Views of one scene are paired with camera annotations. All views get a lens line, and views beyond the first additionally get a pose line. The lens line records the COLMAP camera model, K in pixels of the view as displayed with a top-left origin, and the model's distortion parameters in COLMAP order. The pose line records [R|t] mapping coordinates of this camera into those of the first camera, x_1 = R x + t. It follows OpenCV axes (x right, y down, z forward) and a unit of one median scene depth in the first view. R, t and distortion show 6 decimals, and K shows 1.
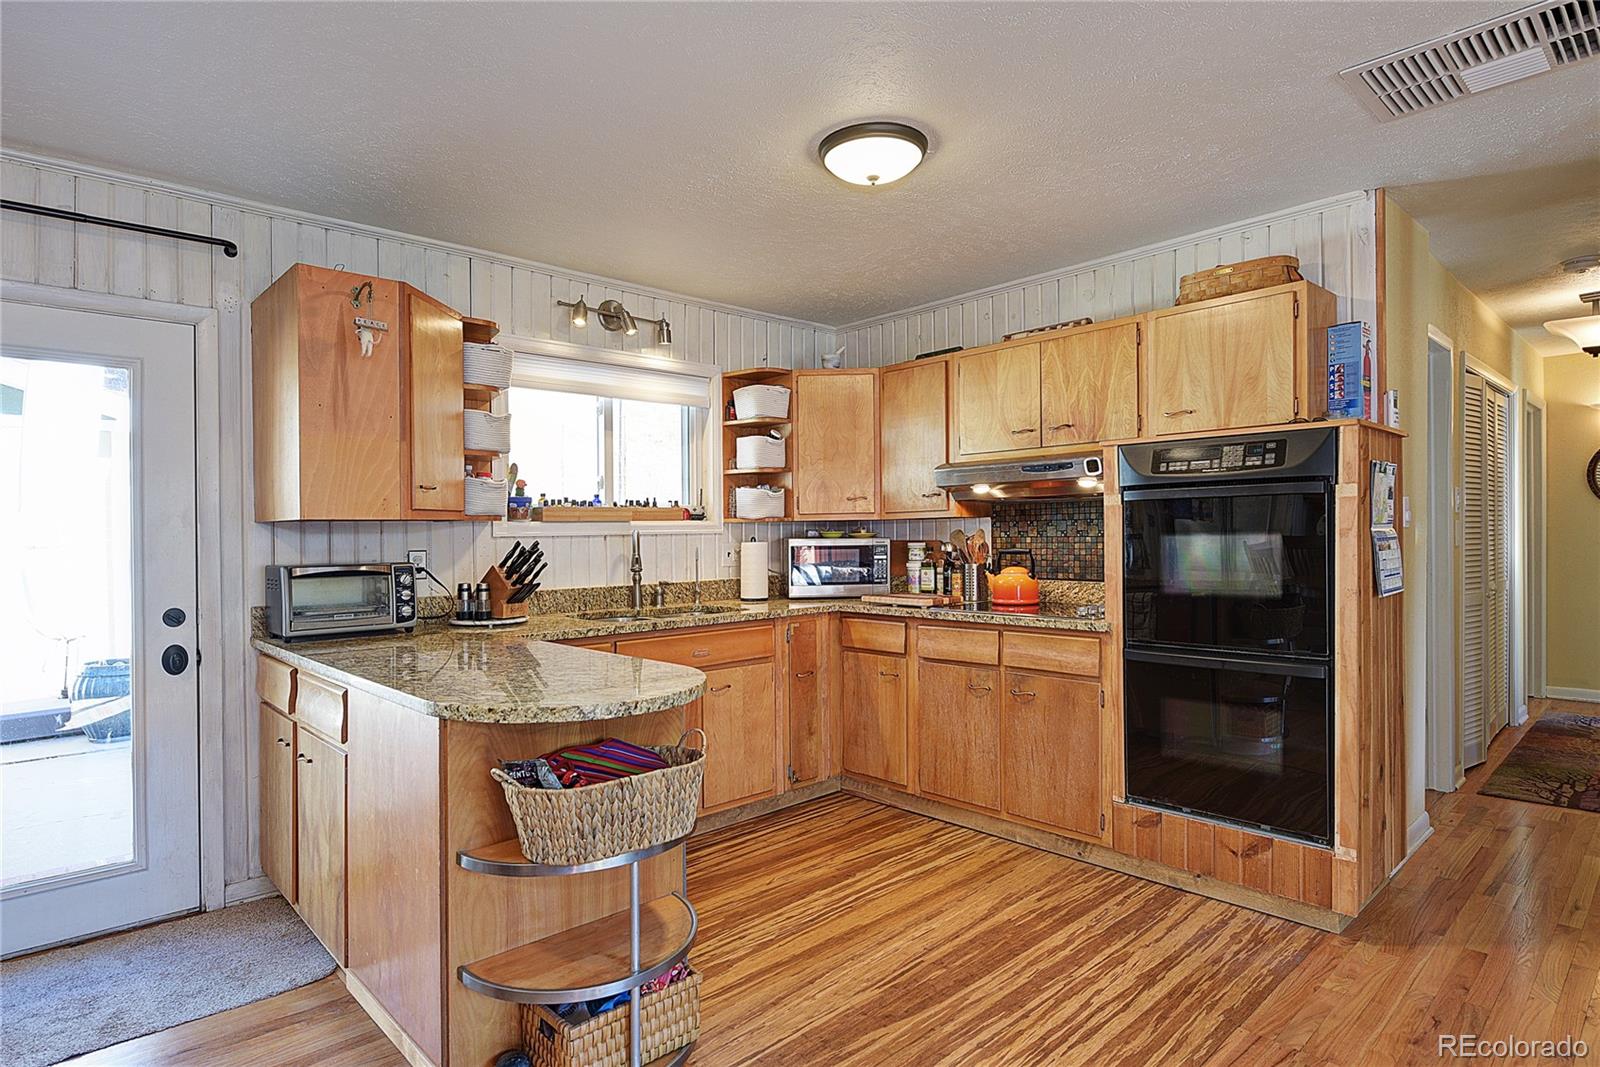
lens RADIAL K [[917.8, 0, 810.9], [0, 917.8, 529.6], [0, 0, 1]] dist [0.006986, 0.000761]
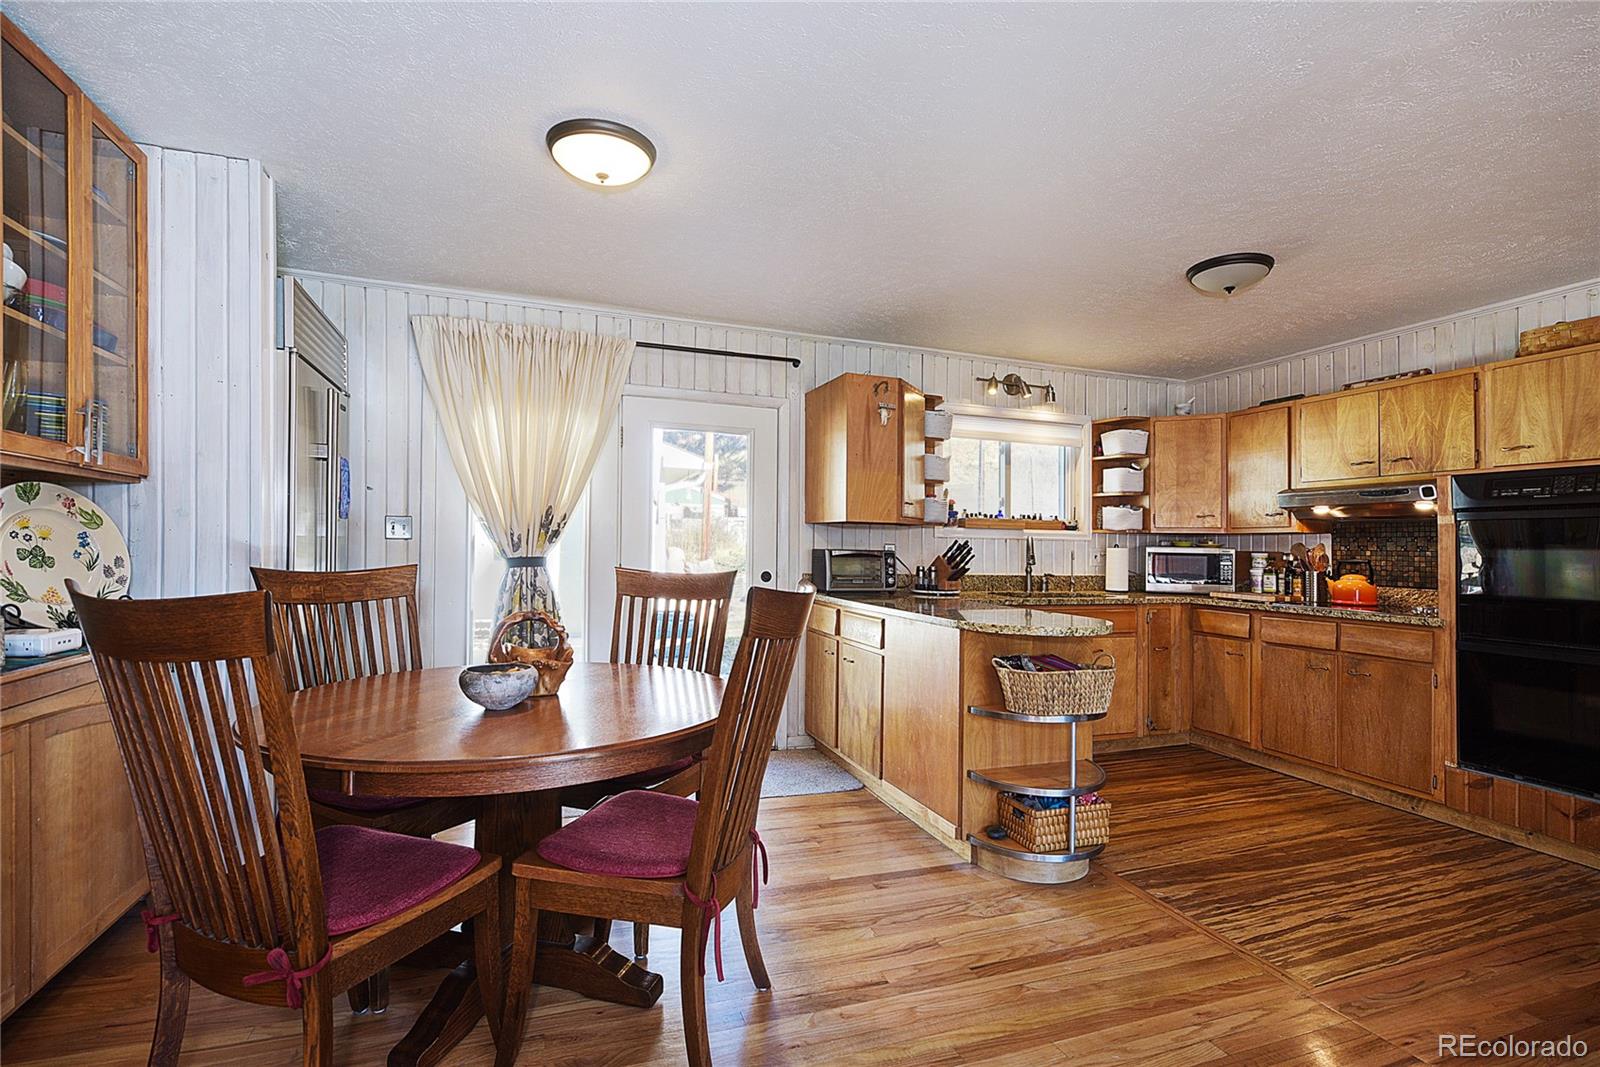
lens RADIAL K [[818.6, 0, 761.0], [0, 818.6, 509.1], [0, 0, 1]] dist [-0.003457, -0.004565]
pose [[0.910912, 0.012778, -0.412402, -0.055625], [-0.031141, 0.998799, -0.037836, 0.022817], [0.411423, 0.047308, 0.910216, -0.357595]]
